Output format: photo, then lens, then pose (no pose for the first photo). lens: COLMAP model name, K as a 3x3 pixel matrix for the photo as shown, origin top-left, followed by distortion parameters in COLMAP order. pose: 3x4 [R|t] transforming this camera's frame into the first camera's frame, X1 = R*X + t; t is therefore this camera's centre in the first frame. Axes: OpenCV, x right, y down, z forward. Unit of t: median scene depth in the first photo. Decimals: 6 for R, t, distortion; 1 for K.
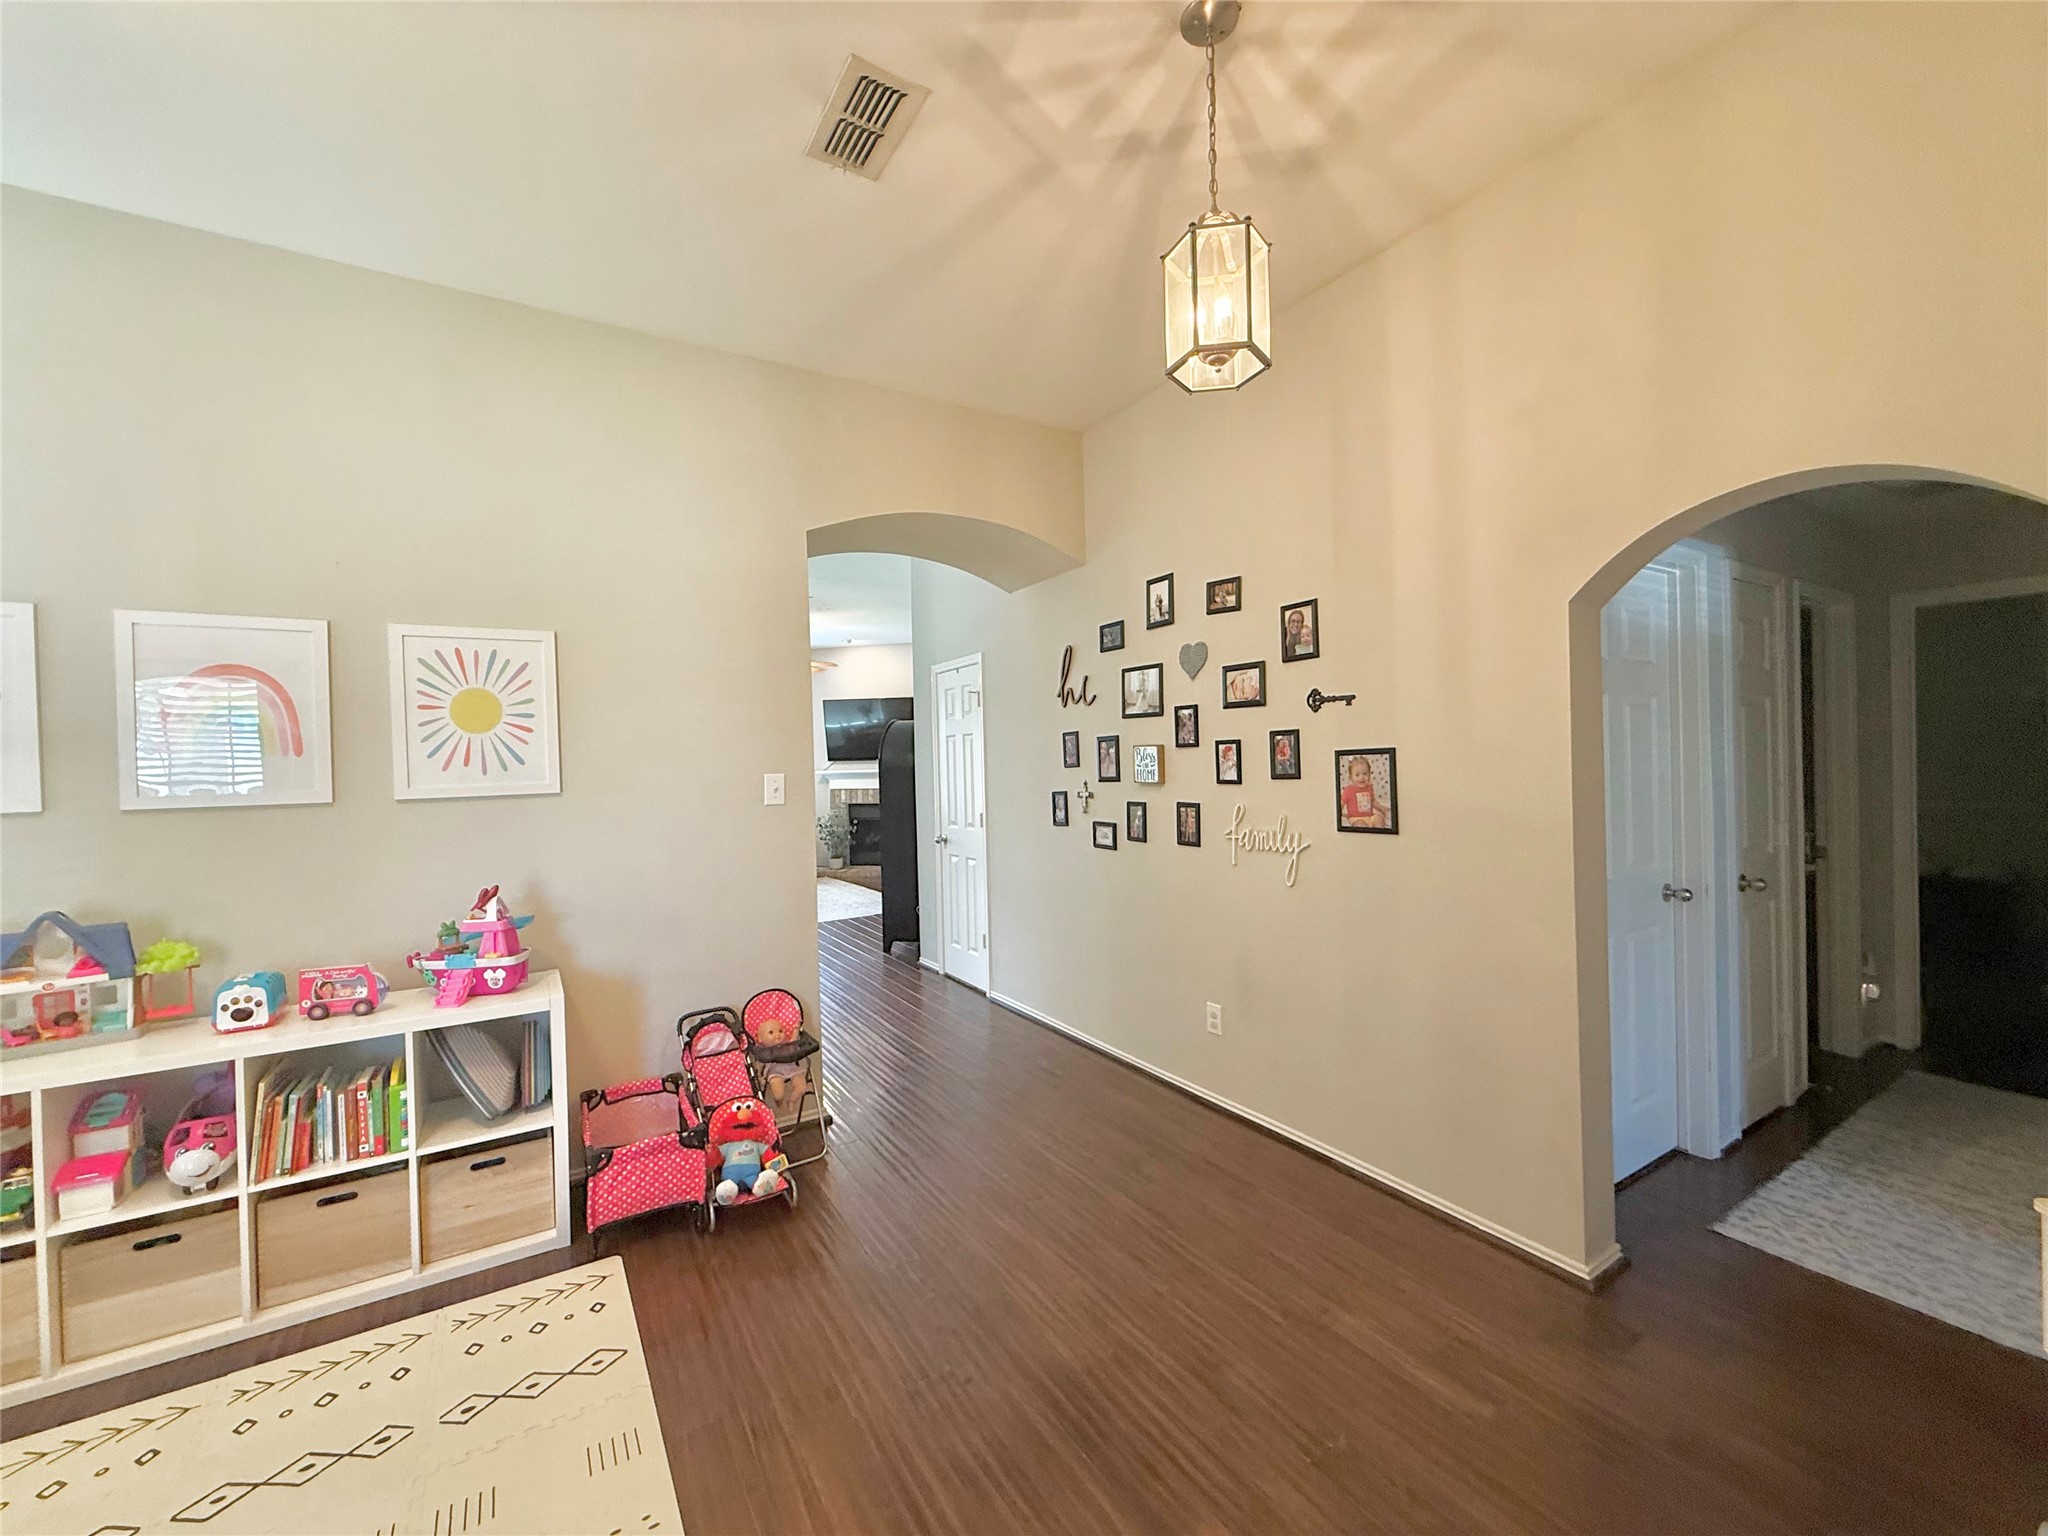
lens RADIAL K [[814.8, 0, 1018.9], [0, 814.8, 757.3], [0, 0, 1]] dist [0.000285, 0.000423]
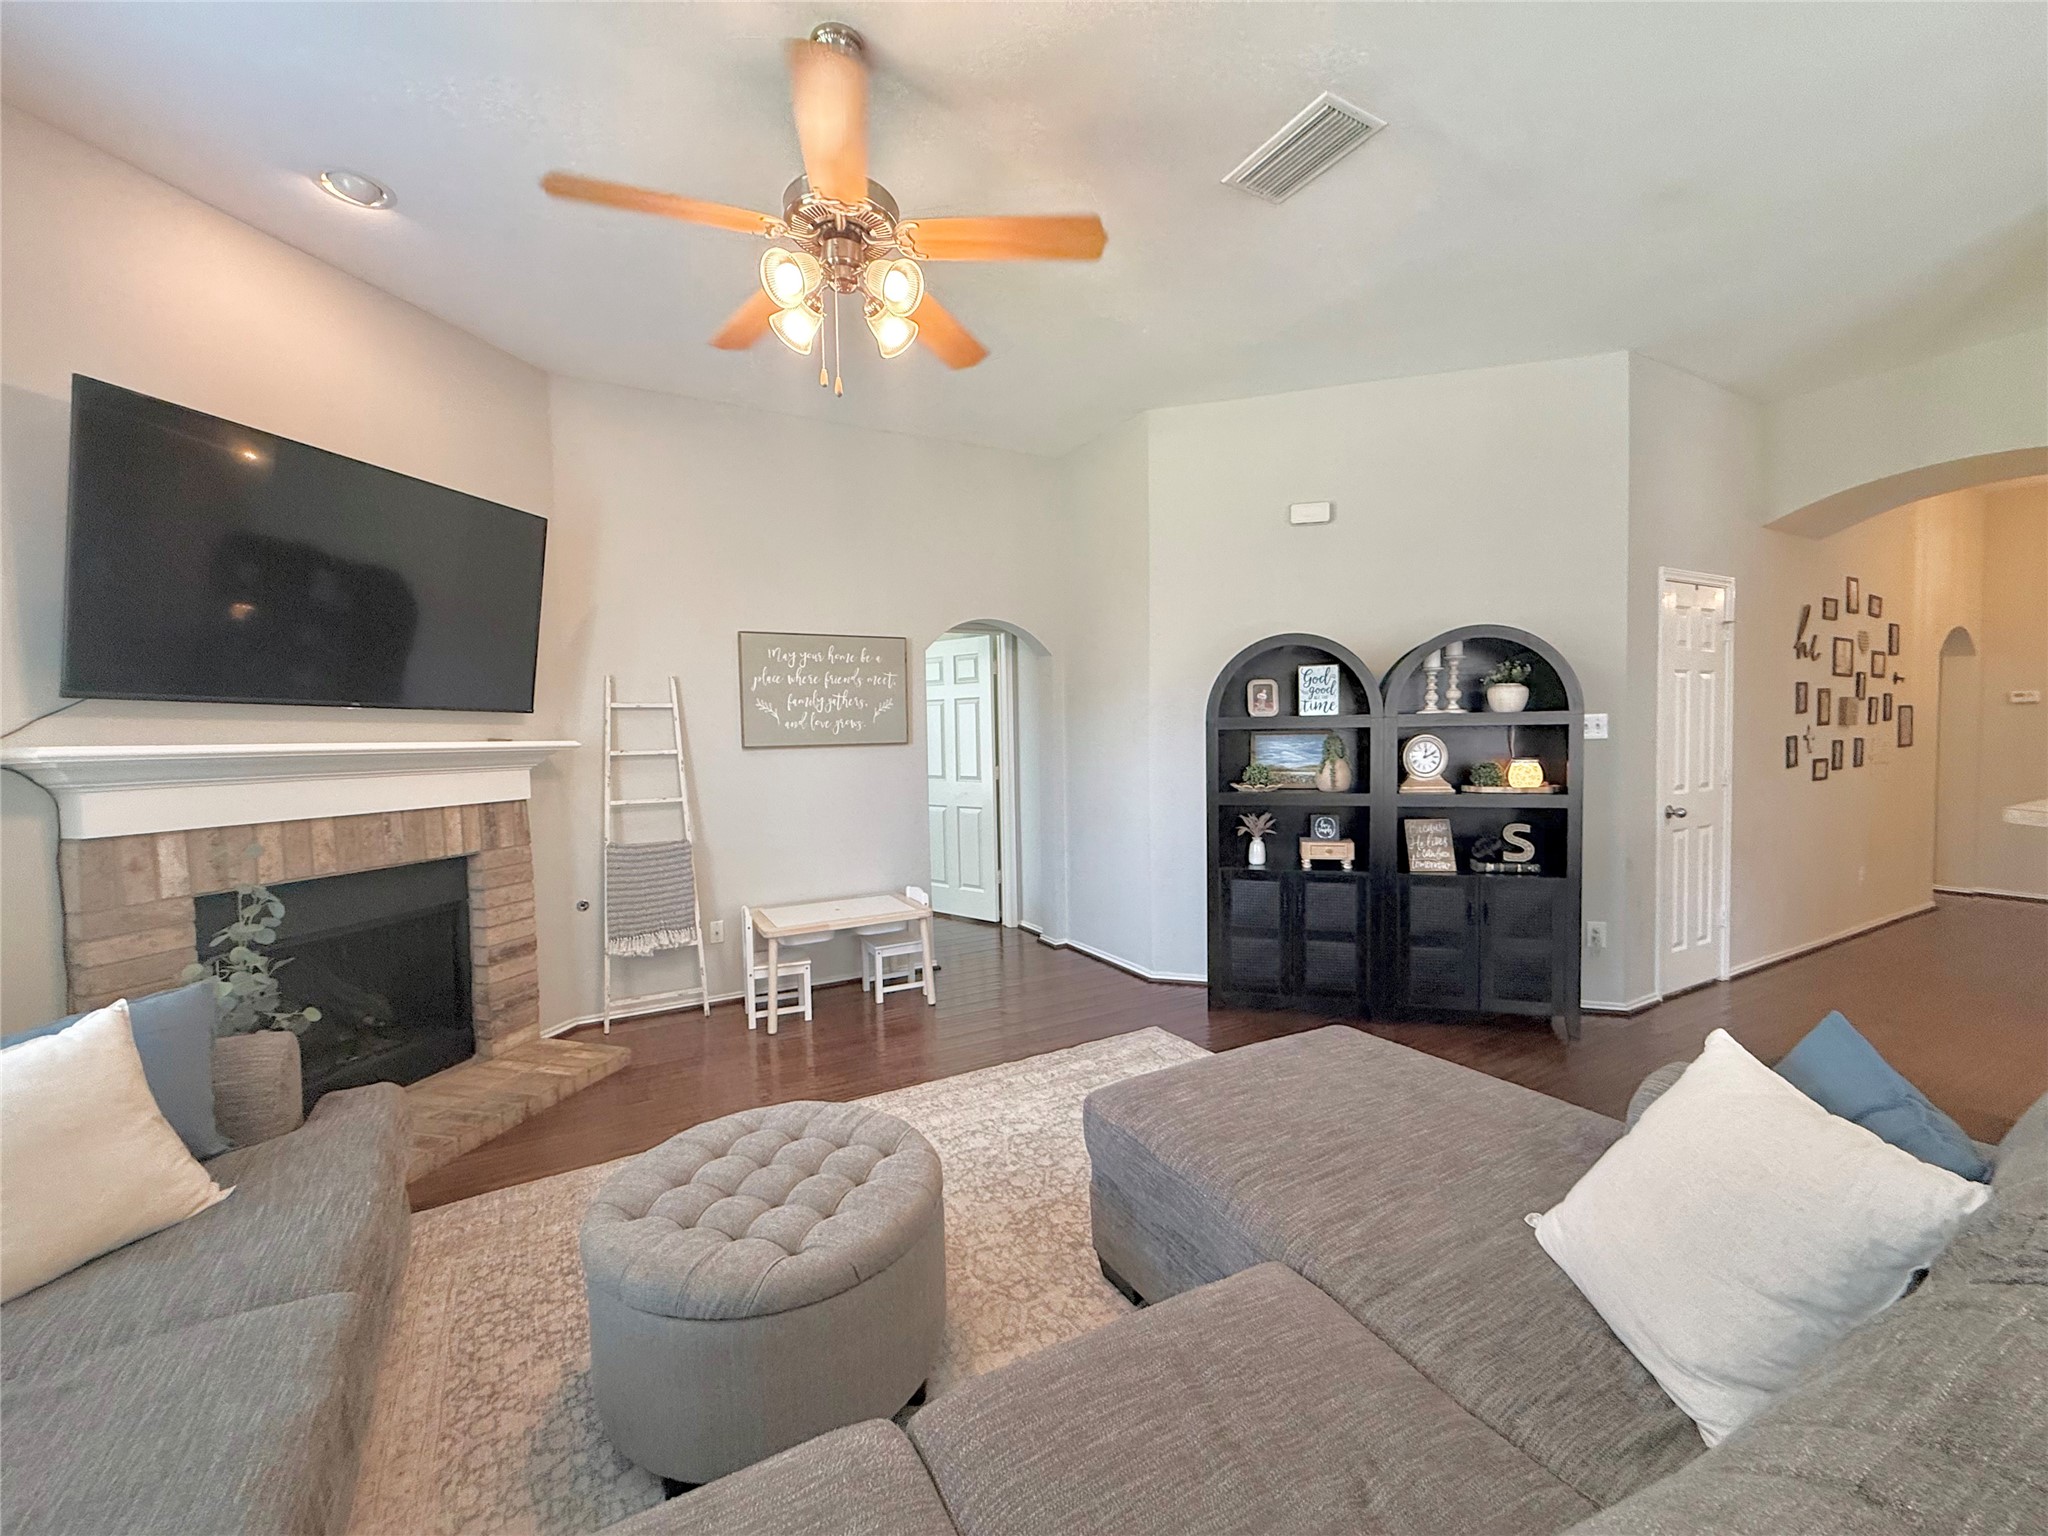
lens RADIAL K [[814.8, 0, 1021.6], [0, 814.8, 767.7], [0, 0, 1]] dist [0.000285, 0.000423]
pose [[0.045689, -0.015619, 0.998834, -1.231418], [0.012655, 0.999807, 0.015055, 0.062731], [-0.998876, 0.011953, 0.045878, 2.250523]]
